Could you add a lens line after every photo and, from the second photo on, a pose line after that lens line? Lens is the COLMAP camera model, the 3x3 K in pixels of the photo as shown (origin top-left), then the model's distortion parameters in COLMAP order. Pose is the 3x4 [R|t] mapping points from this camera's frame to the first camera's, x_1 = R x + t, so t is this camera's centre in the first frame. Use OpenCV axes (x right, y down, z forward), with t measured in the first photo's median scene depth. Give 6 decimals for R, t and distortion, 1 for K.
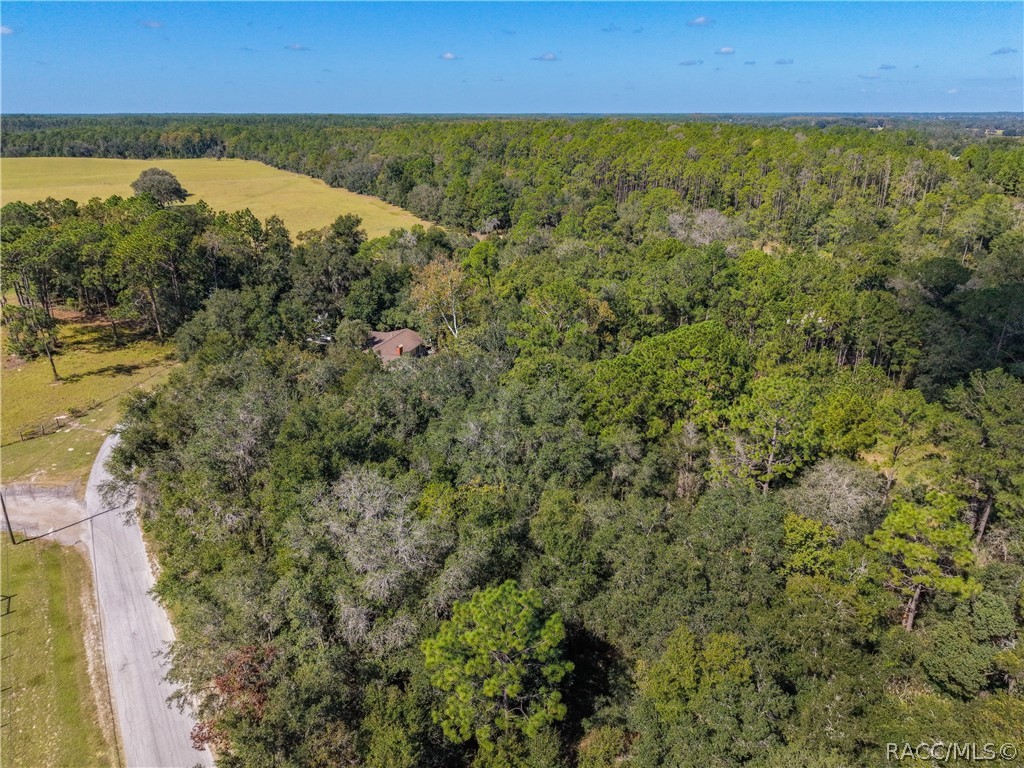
lens RADIAL K [[707.4, 0, 512.0], [0, 707.4, 384.0], [0, 0, 1]] dist [-0.002825, 0.003913]
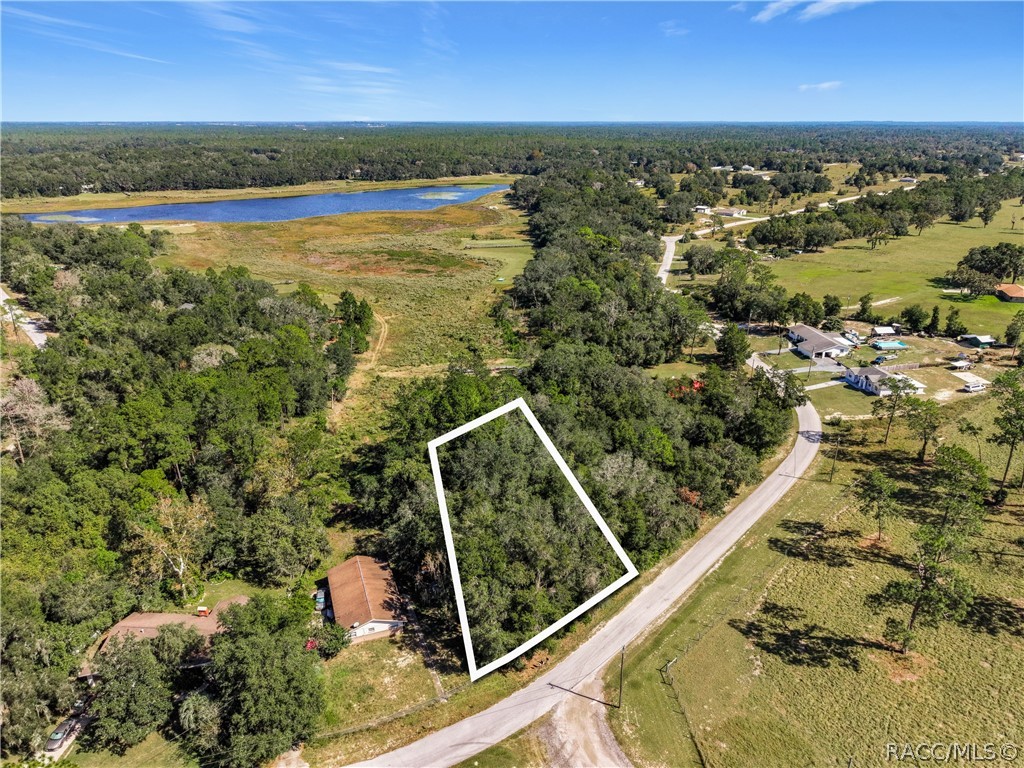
lens RADIAL K [[696.8, 0, 516.8], [0, 696.8, 380.5], [0, 0, 1]] dist [0.025462, -0.026670]
pose [[-0.253639, -0.344136, 0.904012, -1.045184], [0.347479, 0.839776, 0.417176, -0.570335], [-0.902732, 0.419937, -0.093420, 0.673536]]
